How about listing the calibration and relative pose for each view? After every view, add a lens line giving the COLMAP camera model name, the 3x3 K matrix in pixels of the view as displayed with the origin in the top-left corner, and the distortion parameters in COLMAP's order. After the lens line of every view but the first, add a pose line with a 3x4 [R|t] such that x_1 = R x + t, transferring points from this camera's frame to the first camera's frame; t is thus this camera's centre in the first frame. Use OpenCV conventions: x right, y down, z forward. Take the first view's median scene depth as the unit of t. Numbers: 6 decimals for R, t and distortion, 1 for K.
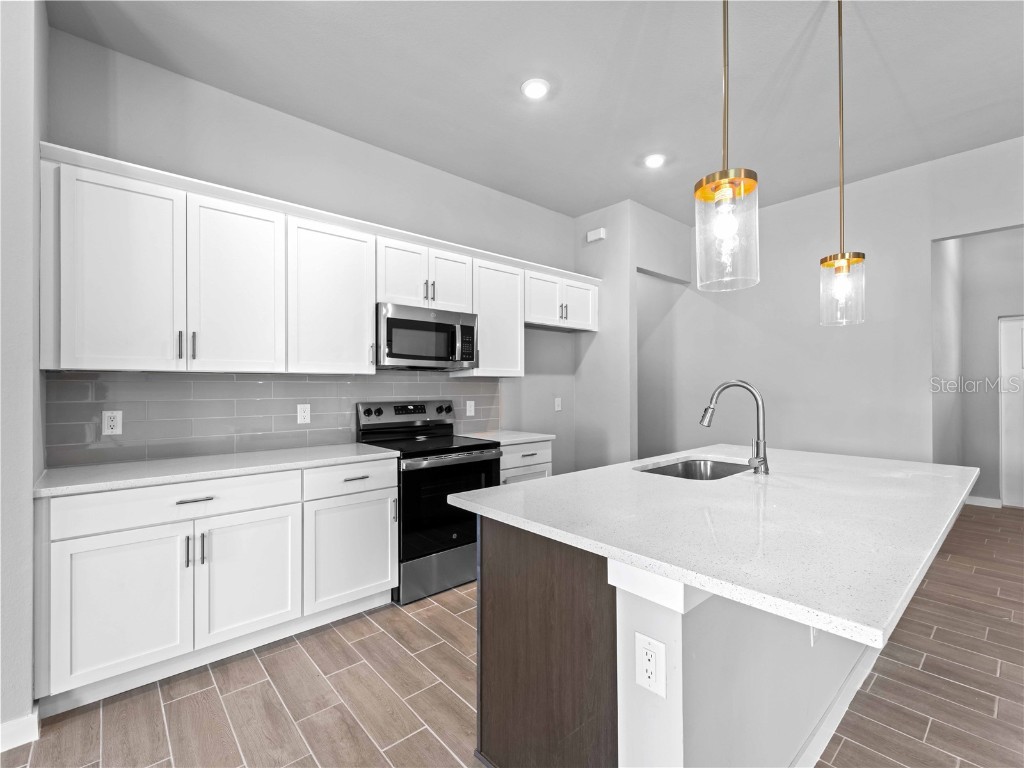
lens RADIAL K [[461.9, 0, 513.3], [0, 461.9, 383.1], [0, 0, 1]] dist [0.001299, -0.001547]
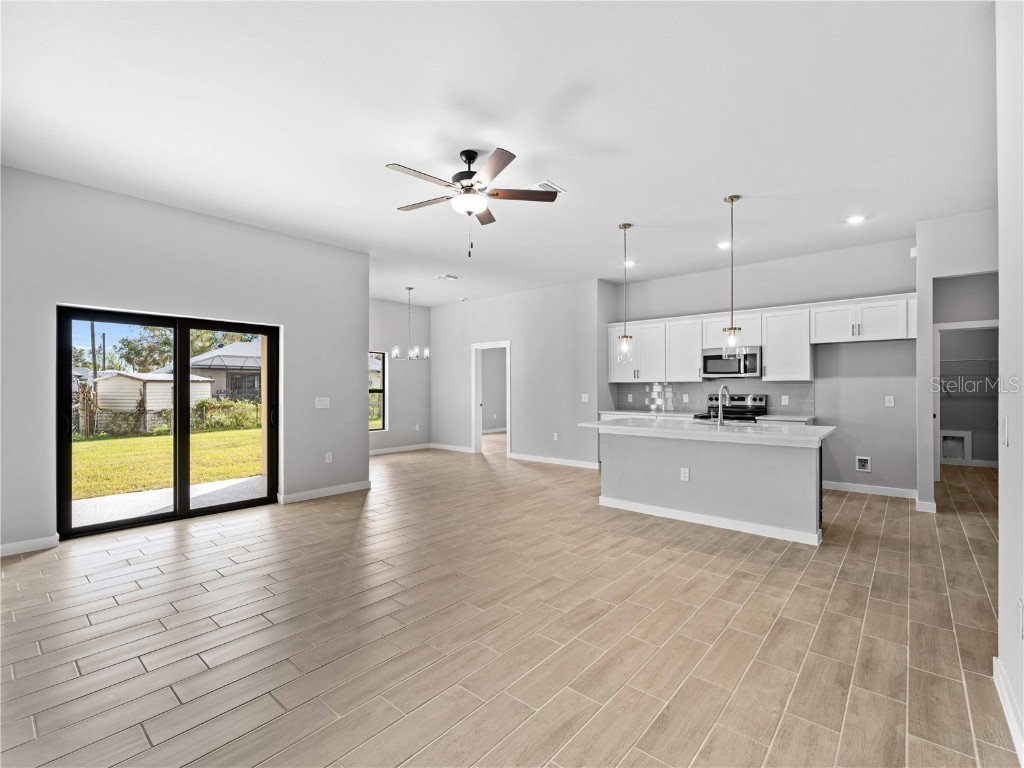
lens RADIAL K [[461.9, 0, 514.5], [0, 461.9, 381.4], [0, 0, 1]] dist [0.001299, -0.001547]
pose [[0.135896, -0.011795, -0.990653, 1.646756], [0.009261, 0.999901, -0.010634, -0.003475], [0.990680, -0.007729, 0.135992, -0.182858]]
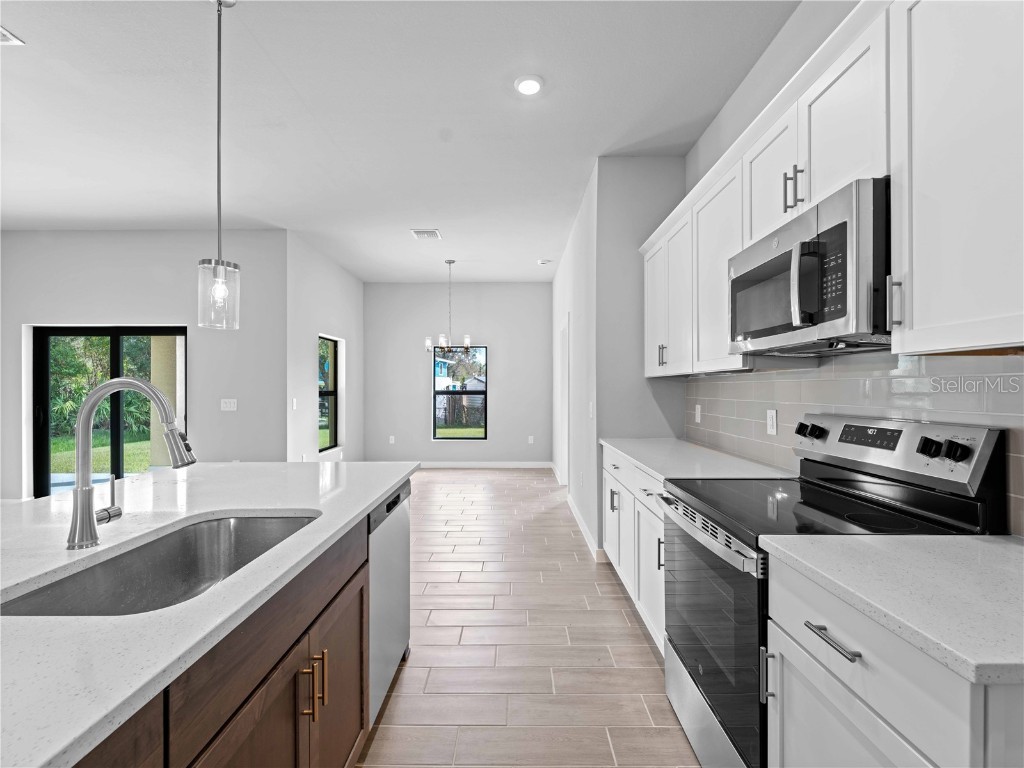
lens RADIAL K [[461.9, 0, 514.2], [0, 461.9, 391.0], [0, 0, 1]] dist [0.001299, -0.001547]
pose [[-0.666345, 0.006330, -0.745617, 0.378075], [0.007938, 0.999968, 0.001394, 0.008334], [0.745602, -0.004990, -0.666373, 1.103771]]
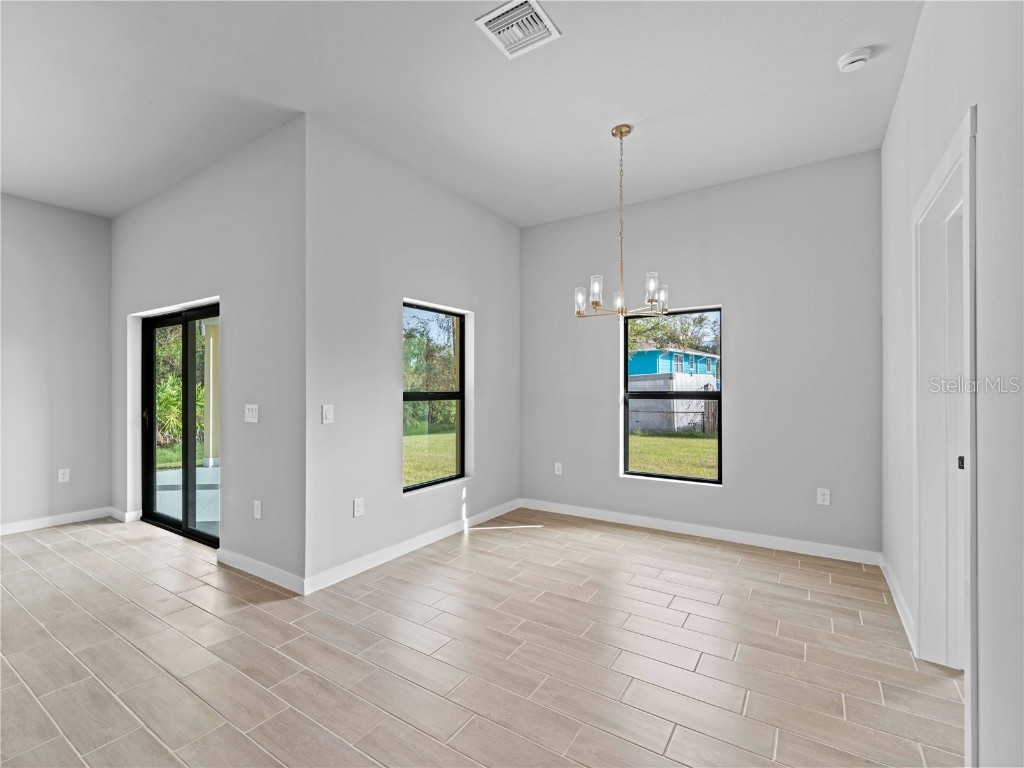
lens RADIAL K [[461.9, 0, 510.3], [0, 461.9, 387.2], [0, 0, 1]] dist [0.001299, -0.001547]
pose [[-0.964643, 0.002139, -0.263551, -0.424548], [0.005202, 0.999927, -0.010925, 0.006960], [0.263508, -0.011910, -0.964584, 0.463839]]
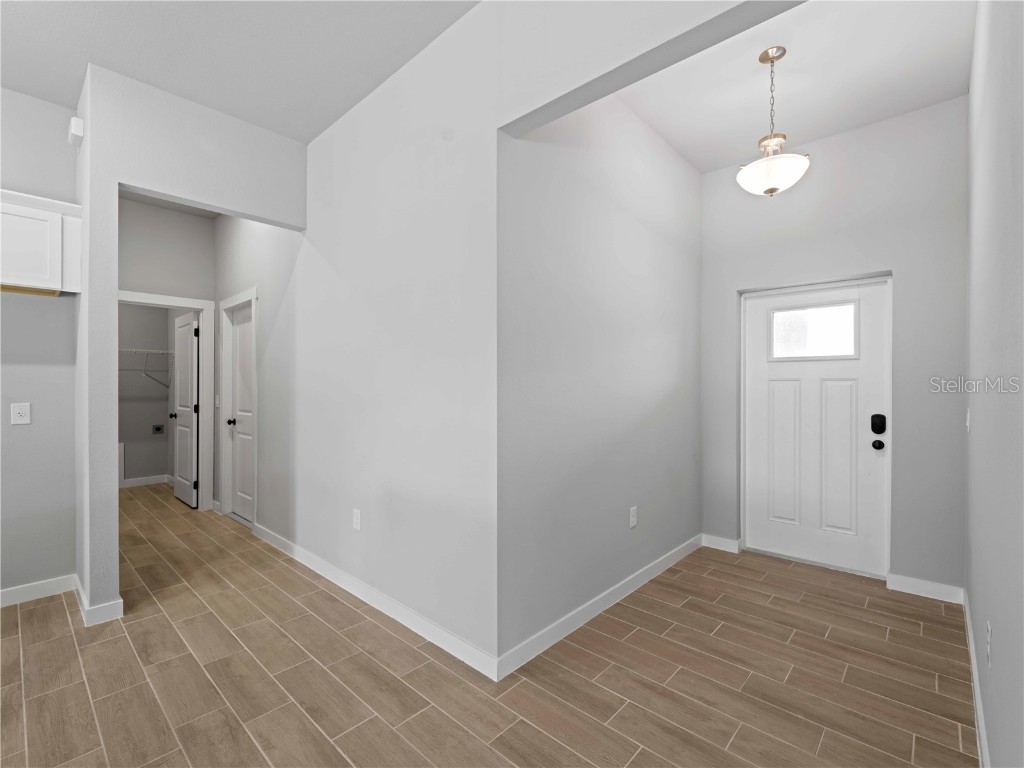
lens RADIAL K [[461.9, 0, 510.4], [0, 461.9, 390.6], [0, 0, 1]] dist [0.001299, -0.001547]
pose [[0.994498, 0.003635, 0.104696, 0.950980], [-0.006040, 0.999725, 0.022659, -0.001643], [-0.104585, -0.023166, 0.994246, 0.484827]]
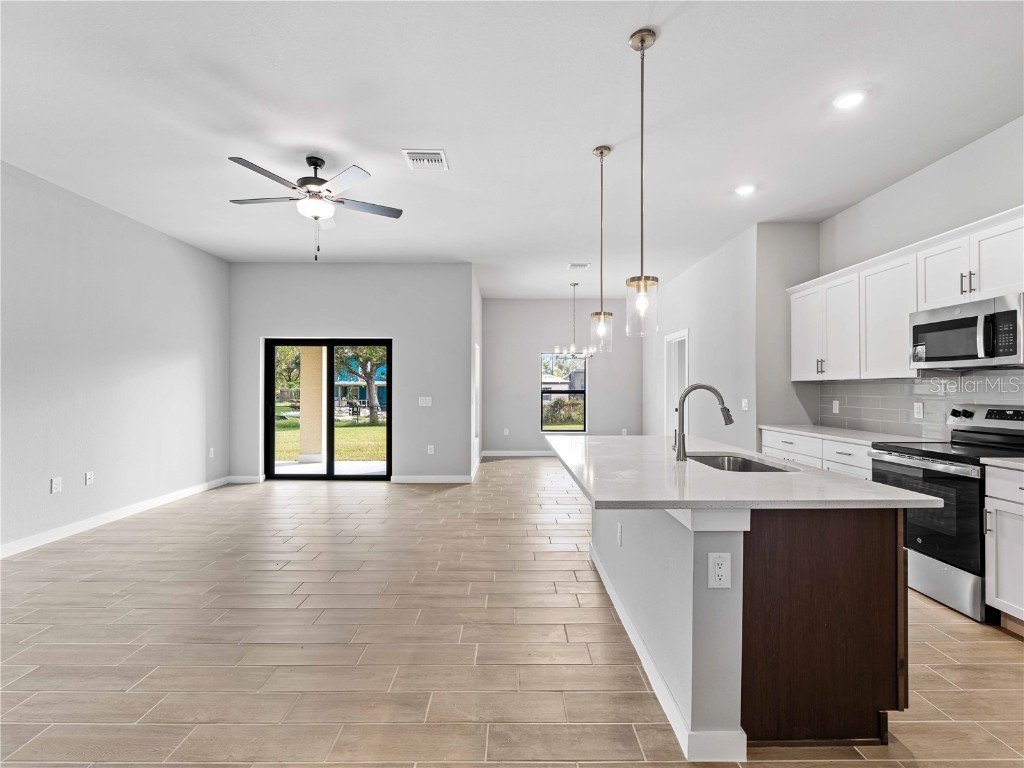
lens RADIAL K [[461.9, 0, 514.1], [0, 461.9, 386.7], [0, 0, 1]] dist [0.001299, -0.001547]
pose [[-0.658348, -0.002331, -0.752710, 1.089493], [0.005881, 0.999949, -0.008240, 0.006305], [0.752691, -0.009852, -0.658301, 0.924819]]
